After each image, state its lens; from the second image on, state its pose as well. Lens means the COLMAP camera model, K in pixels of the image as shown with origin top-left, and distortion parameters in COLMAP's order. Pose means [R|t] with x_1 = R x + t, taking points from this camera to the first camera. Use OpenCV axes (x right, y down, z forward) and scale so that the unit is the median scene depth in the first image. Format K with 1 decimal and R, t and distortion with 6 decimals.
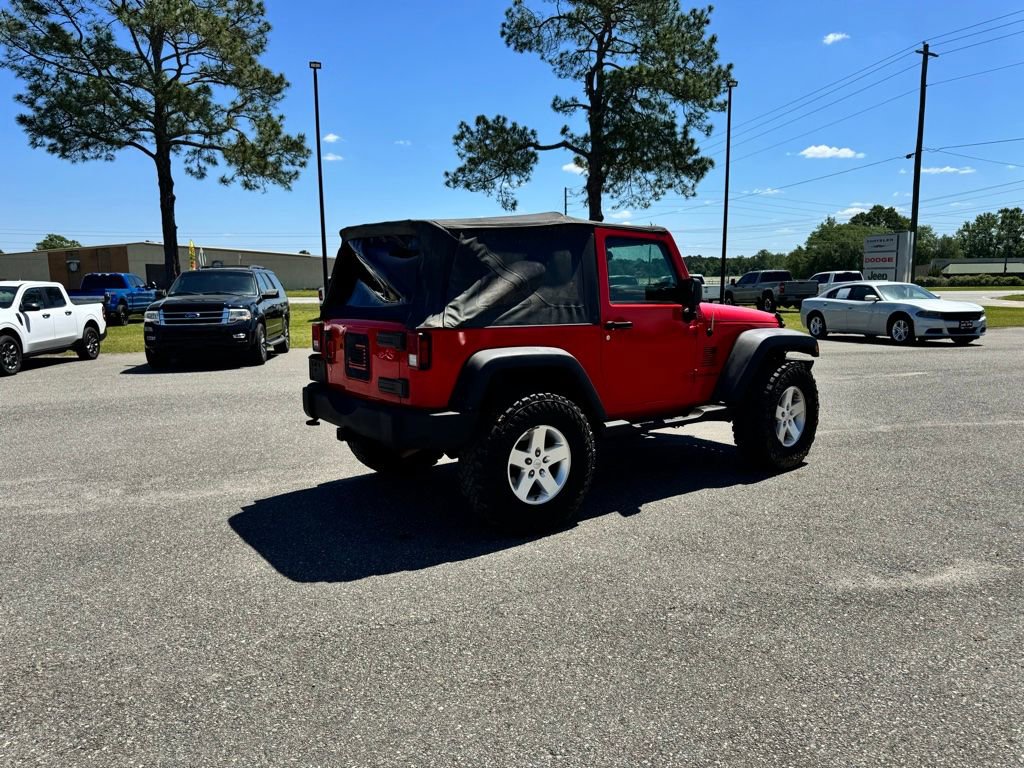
lens RADIAL K [[718.9, 0, 507.6], [0, 718.9, 387.2], [0, 0, 1]] dist [0.048699, -0.056086]
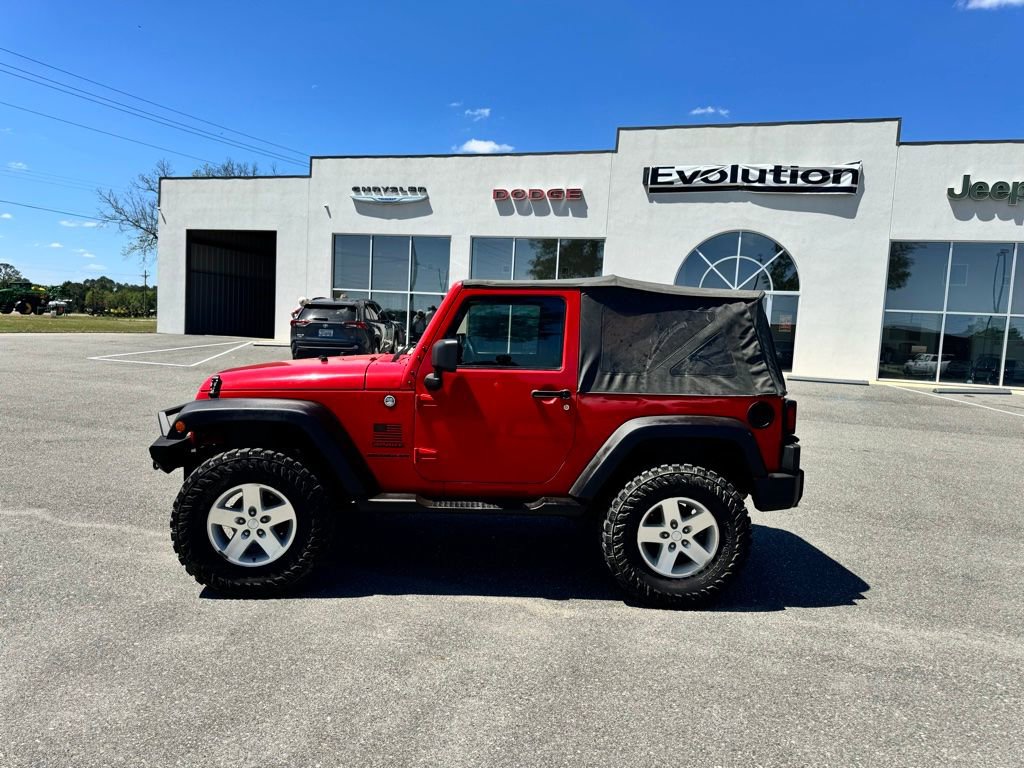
lens RADIAL K [[718.9, 0, 508.6], [0, 718.9, 390.7], [0, 0, 1]] dist [0.048699, -0.056086]
pose [[-0.836175, -0.078101, 0.542874, -0.136073], [0.042223, 0.977705, 0.205693, -0.087119], [-0.546835, 0.194917, -0.814235, 0.566159]]
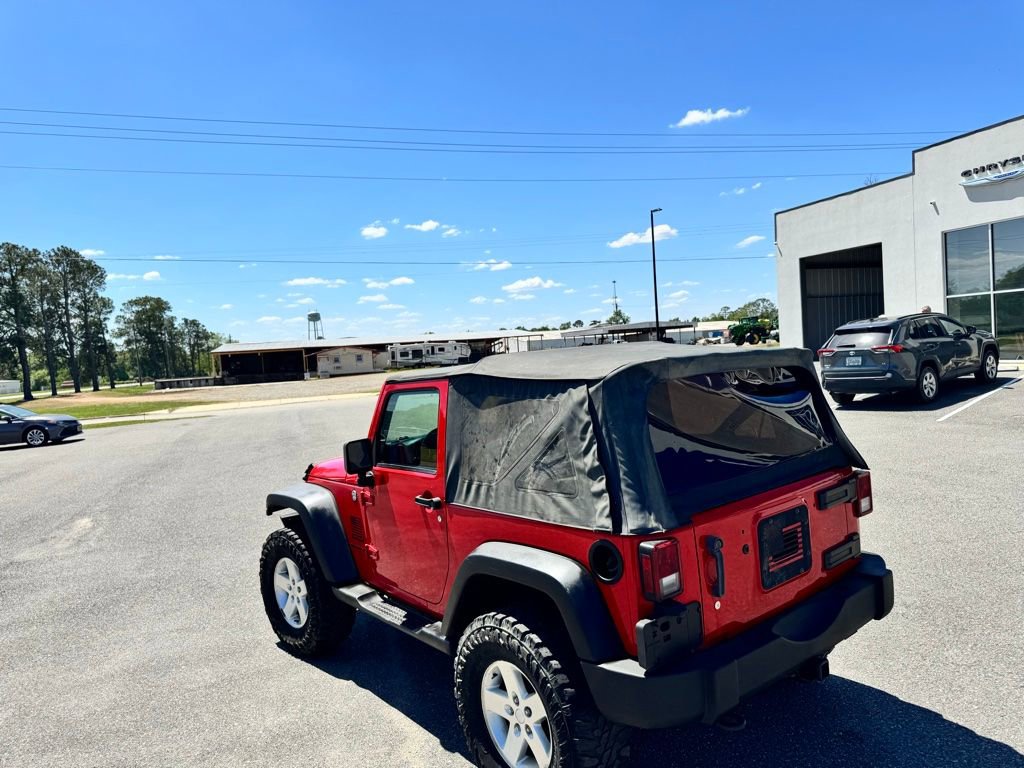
lens RADIAL K [[718.9, 0, 513.8], [0, 718.9, 378.2], [0, 0, 1]] dist [0.048699, -0.056086]
pose [[-0.051817, -0.027519, 0.998277, -0.231612], [0.214903, 0.975894, 0.038057, -0.073382], [-0.975260, 0.216504, -0.044654, 0.332252]]
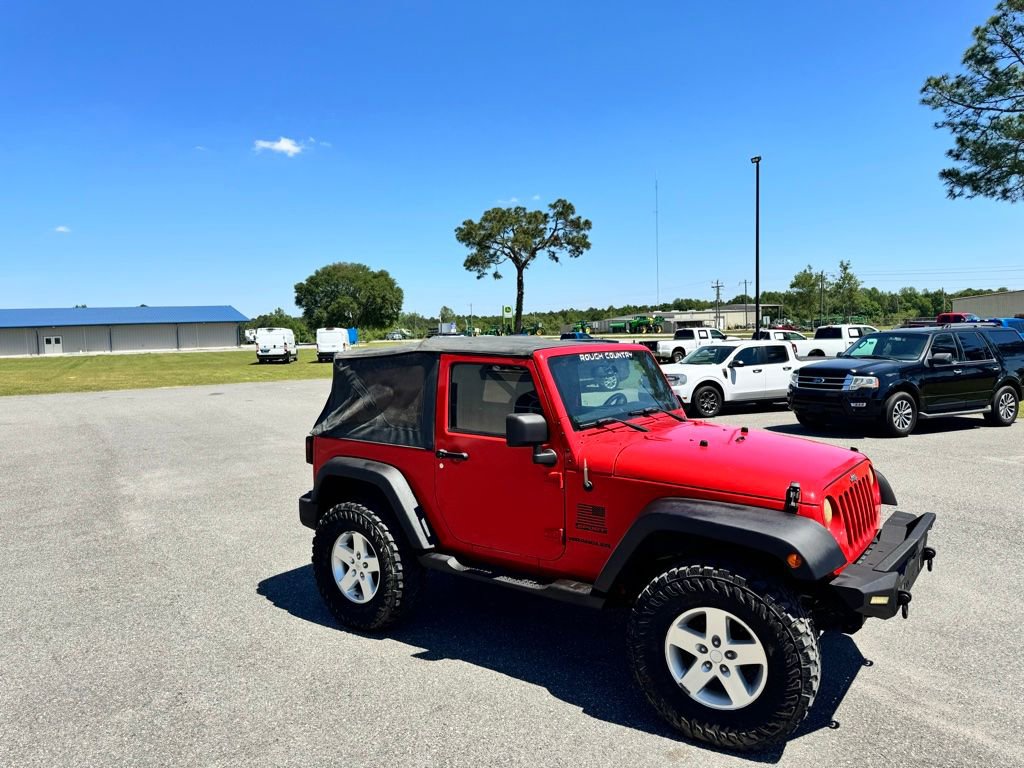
lens RADIAL K [[718.9, 0, 516.4], [0, 718.9, 383.7], [0, 0, 1]] dist [0.048699, -0.056086]
pose [[0.315356, 0.070616, -0.946342, 0.296283], [-0.116349, 0.992581, 0.035295, -0.061782], [0.941814, 0.098975, 0.321233, 0.213482]]
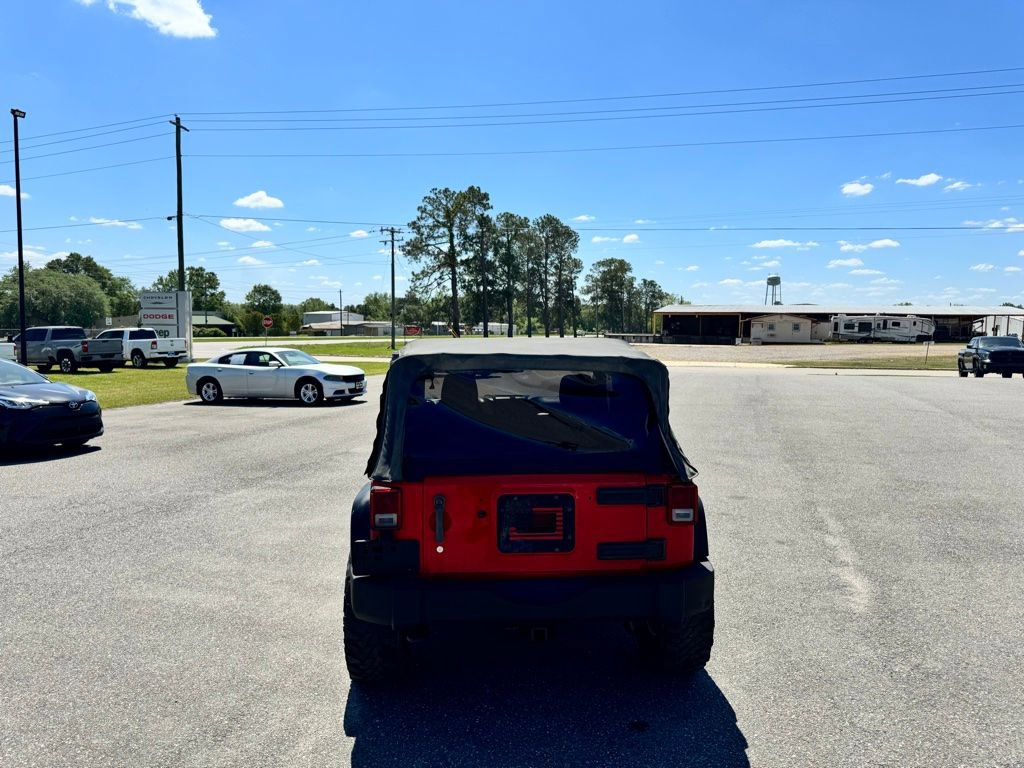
lens RADIAL K [[718.9, 0, 511.6], [0, 718.9, 377.5], [0, 0, 1]] dist [0.048699, -0.056086]
pose [[0.532030, -0.046780, 0.845432, -0.233313], [0.113669, 0.993381, -0.016565, -0.050694], [-0.839061, 0.104913, 0.533826, 0.158331]]
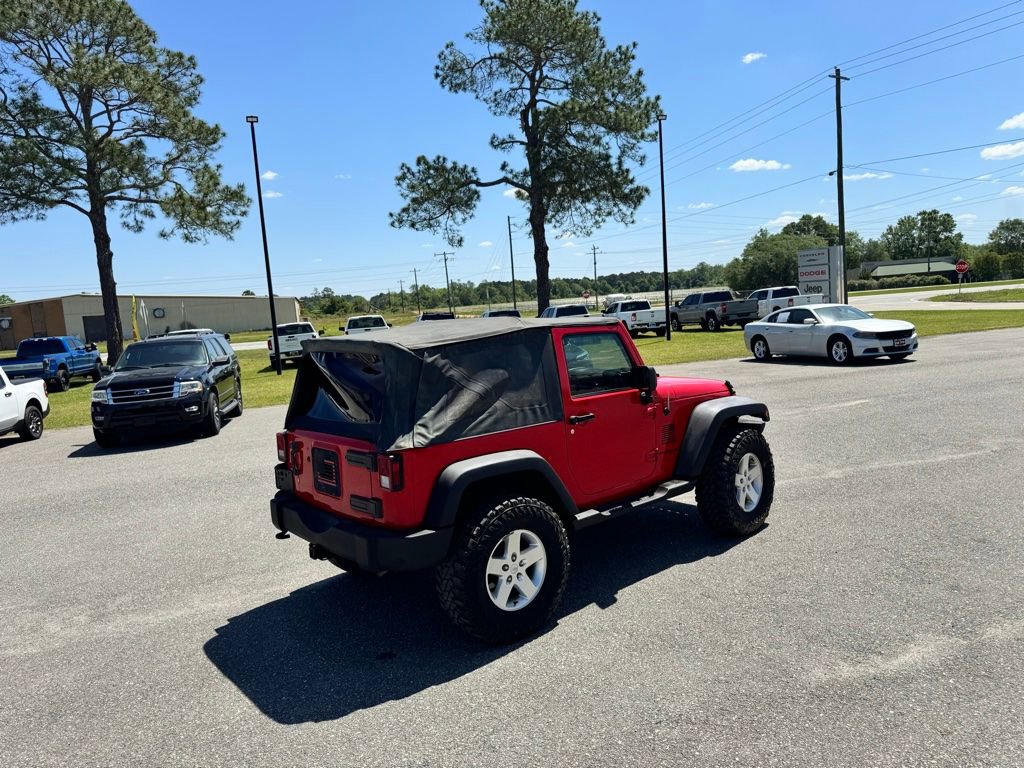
lens RADIAL K [[718.9, 0, 513.2], [0, 718.9, 377.6], [0, 0, 1]] dist [0.048699, -0.056086]
pose [[0.995105, -0.069051, 0.070691, -0.003337], [0.072290, 0.996398, -0.044321, -0.029536], [-0.067376, 0.049214, 0.996513, -0.007125]]
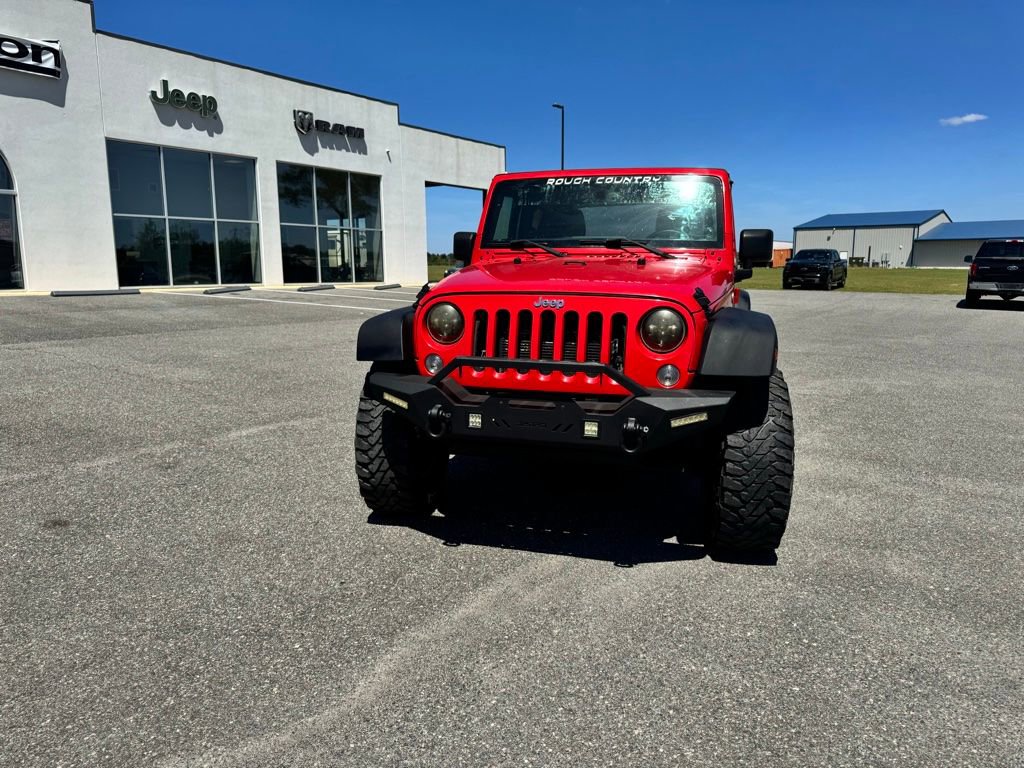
lens RADIAL K [[718.9, 0, 508.5], [0, 718.9, 391.3], [0, 0, 1]] dist [0.048699, -0.056086]
pose [[-0.778989, 0.119756, -0.615495, 0.239024], [-0.085633, 0.952077, 0.293625, -0.067922], [0.621163, 0.281438, -0.731402, 0.522331]]
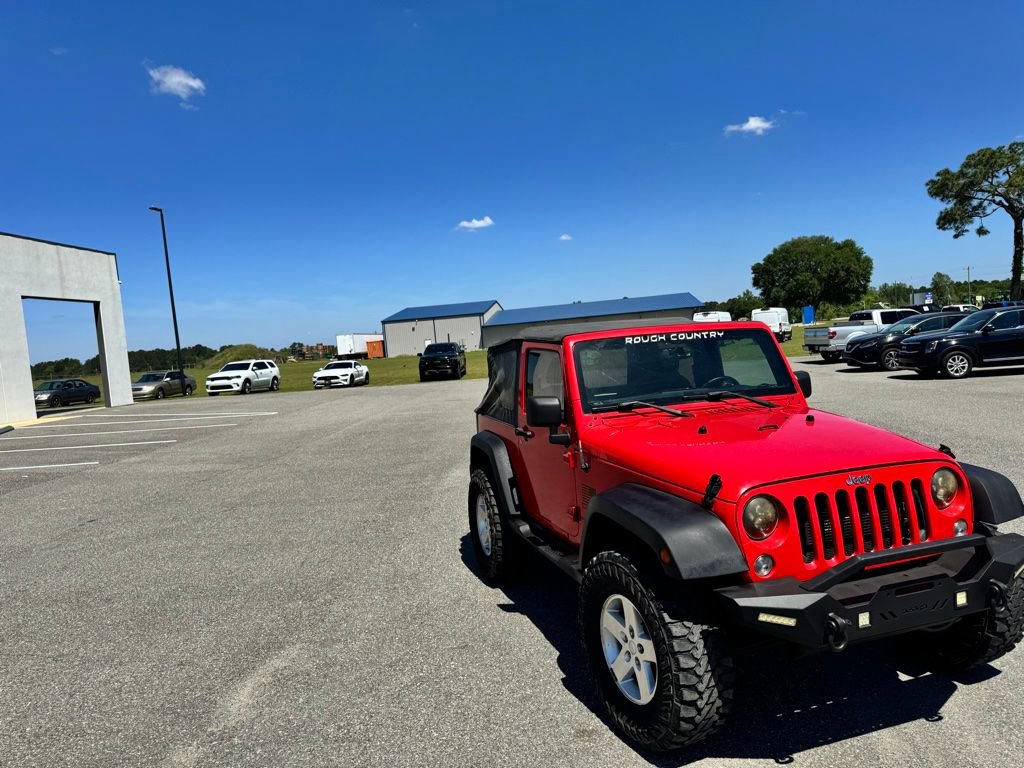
lens RADIAL K [[718.9, 0, 514.7], [0, 718.9, 387.7], [0, 0, 1]] dist [0.048699, -0.056086]
pose [[-0.312825, 0.099755, -0.944558, 0.315748], [-0.059046, 0.990504, 0.124162, -0.077649], [0.947974, 0.094614, -0.303964, 0.360110]]
